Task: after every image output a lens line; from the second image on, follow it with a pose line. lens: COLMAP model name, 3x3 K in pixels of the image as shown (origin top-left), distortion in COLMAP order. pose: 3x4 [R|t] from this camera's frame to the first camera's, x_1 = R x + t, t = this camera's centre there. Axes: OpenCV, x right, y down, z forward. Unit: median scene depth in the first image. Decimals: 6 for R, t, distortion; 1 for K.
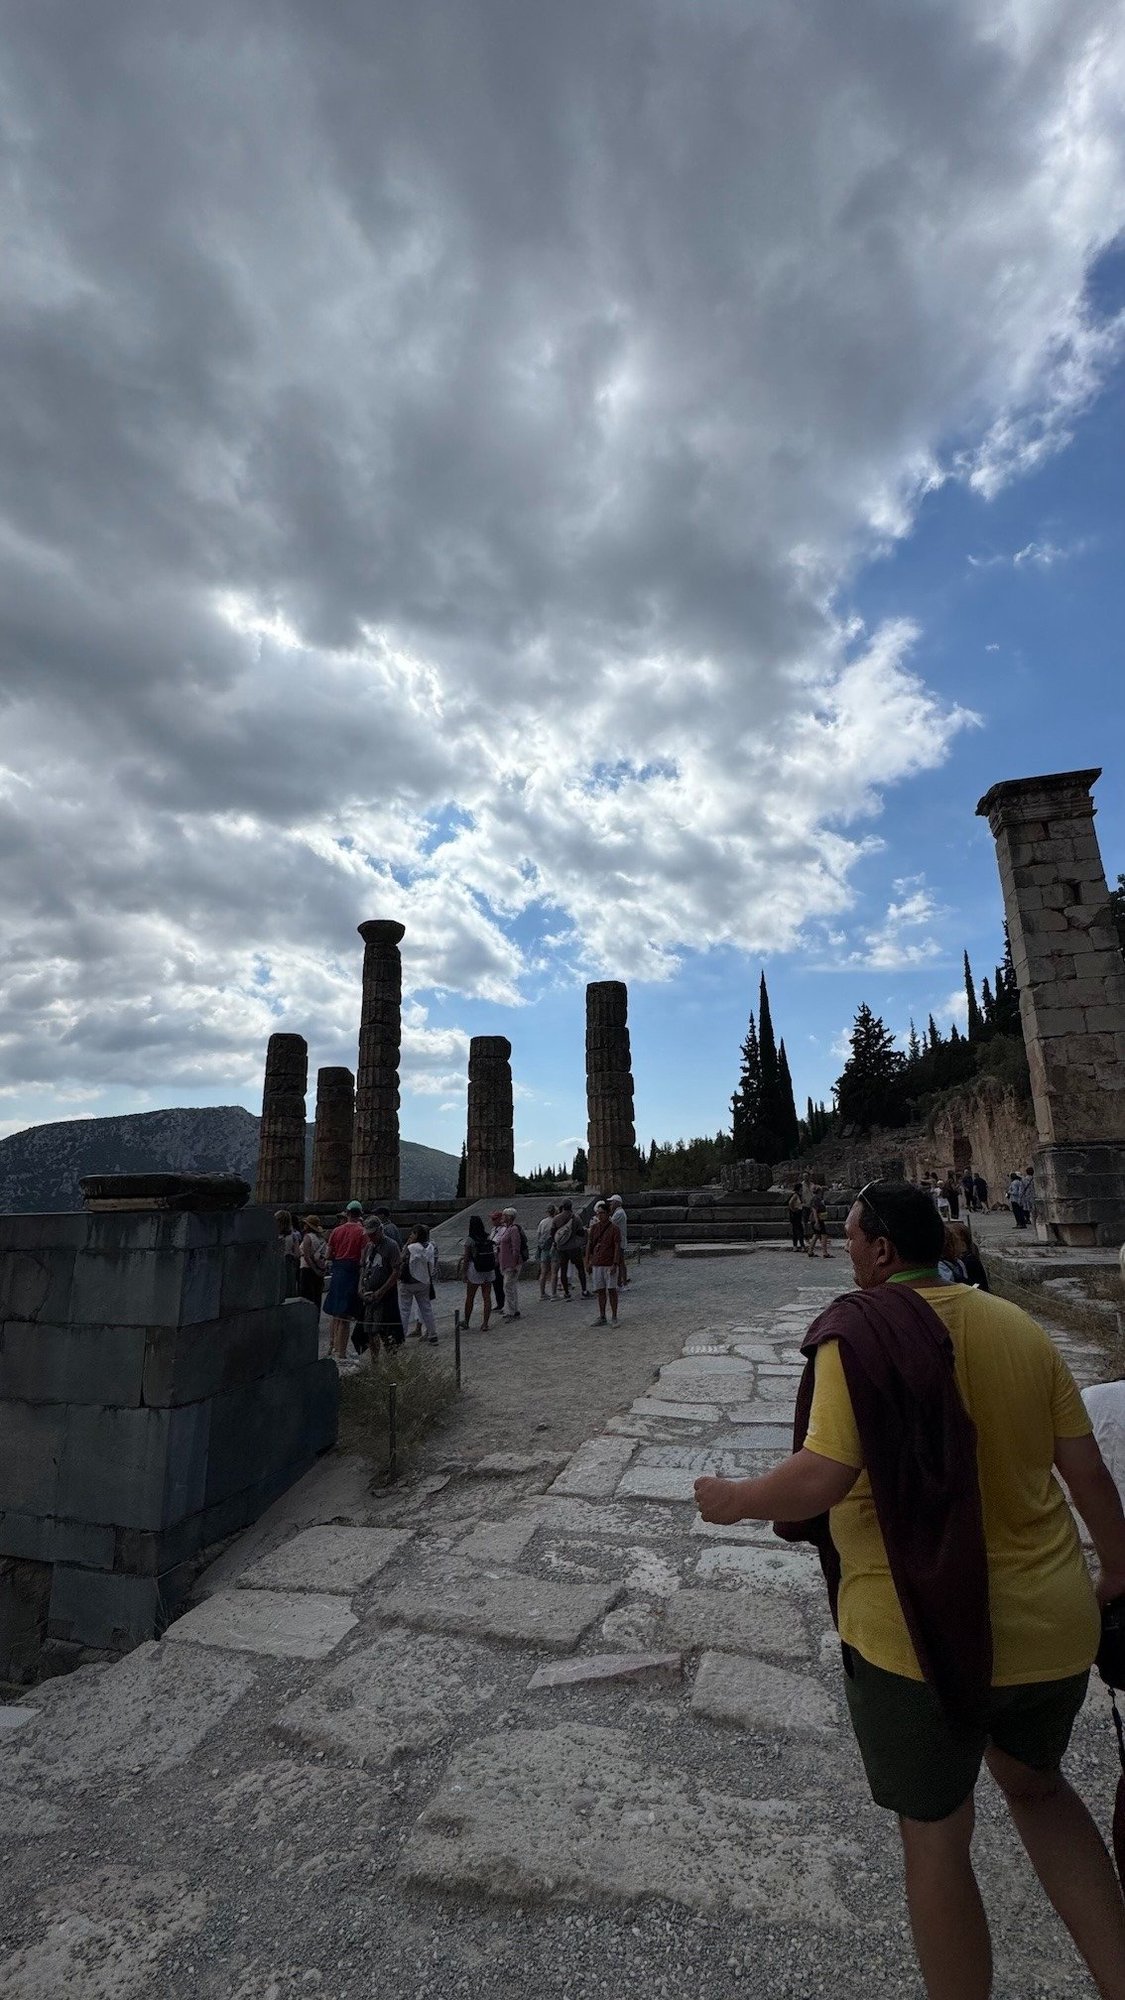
lens RADIAL K [[795.9, 0, 562.5], [0, 795.9, 1000.0], [0, 0, 1]] dist [-0.000680, -0.000012]
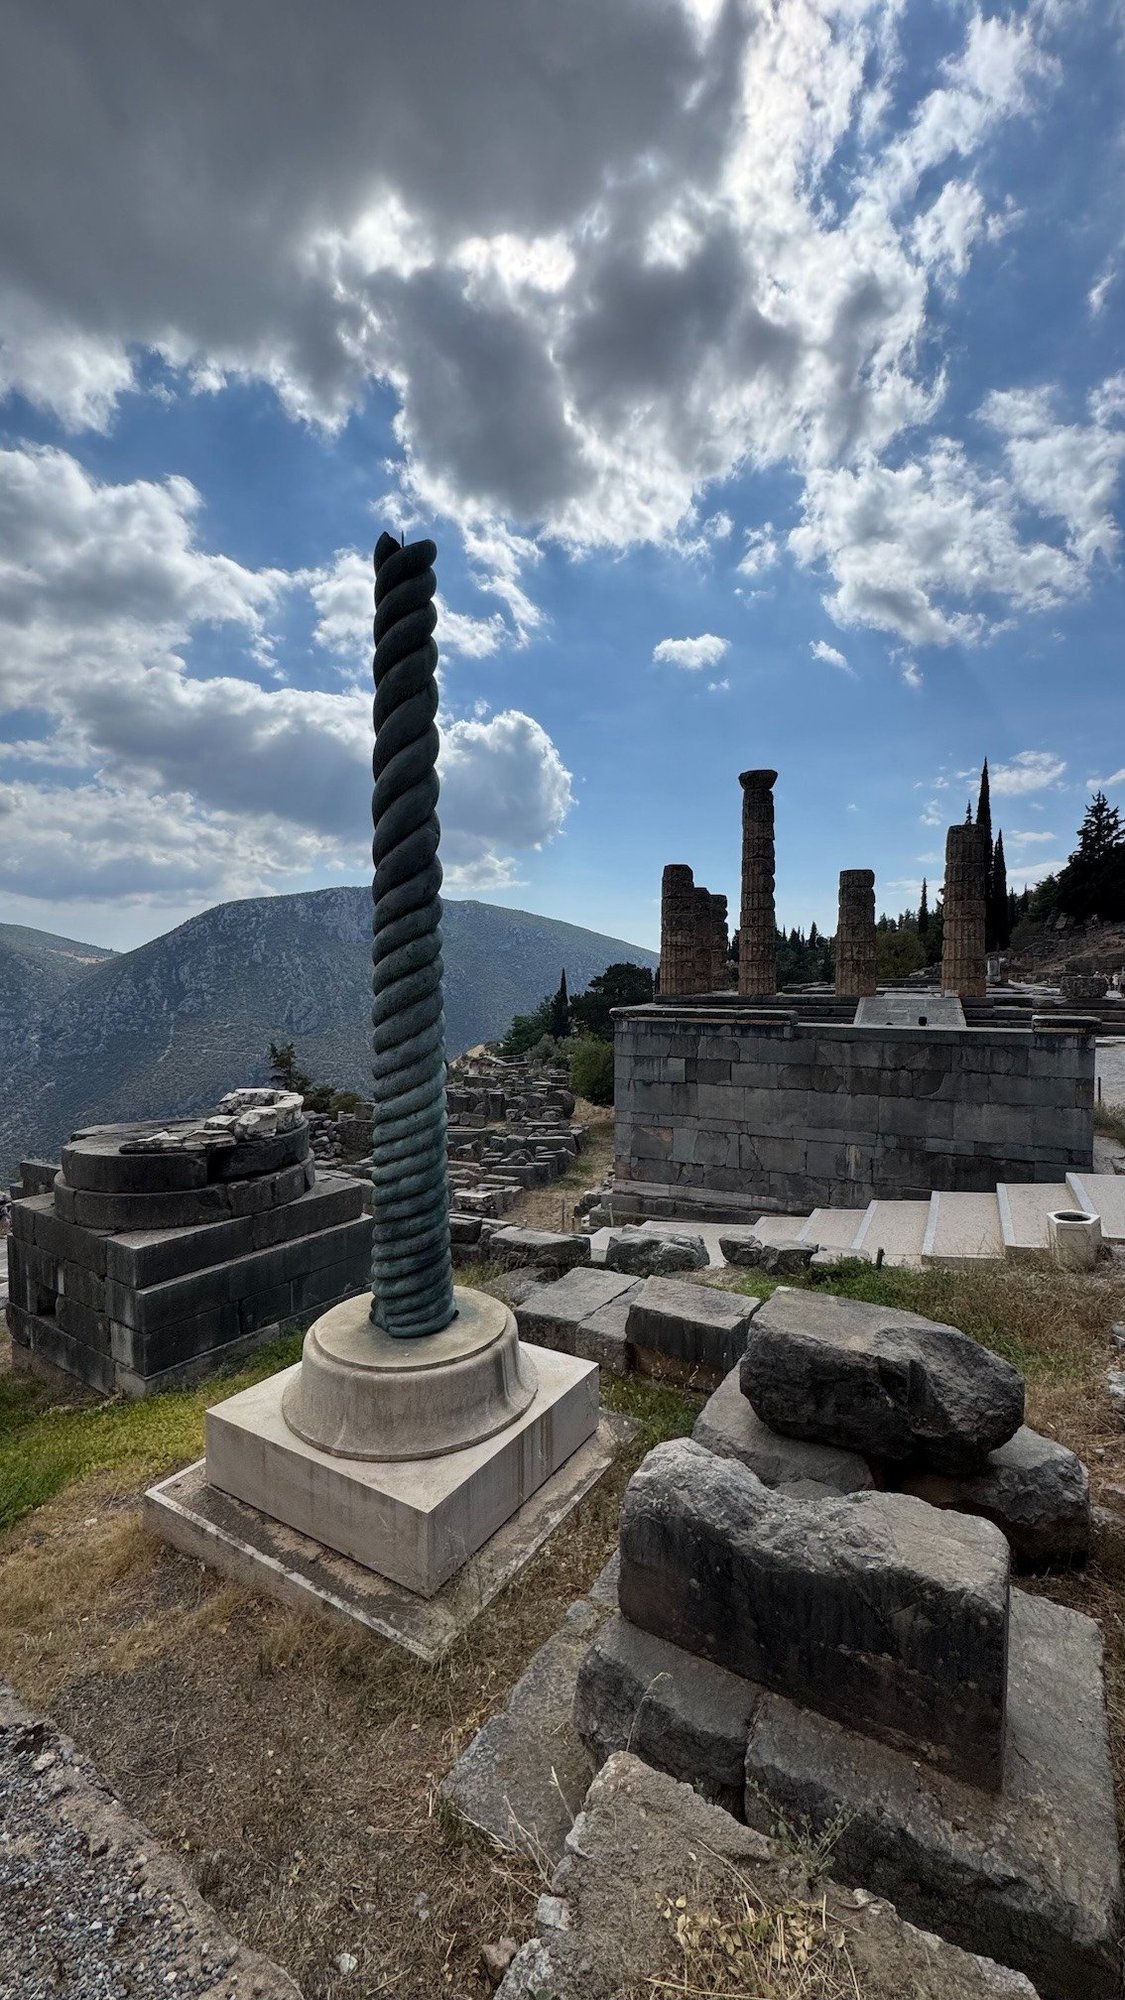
lens RADIAL K [[795.9, 0, 562.5], [0, 795.9, 1000.0], [0, 0, 1]] dist [-0.000680, -0.000012]
pose [[0.985227, 0.026646, -0.169169, -0.088868], [0.020588, 0.962229, 0.271462, -0.028009], [0.170013, -0.270935, 0.947465, -0.082054]]
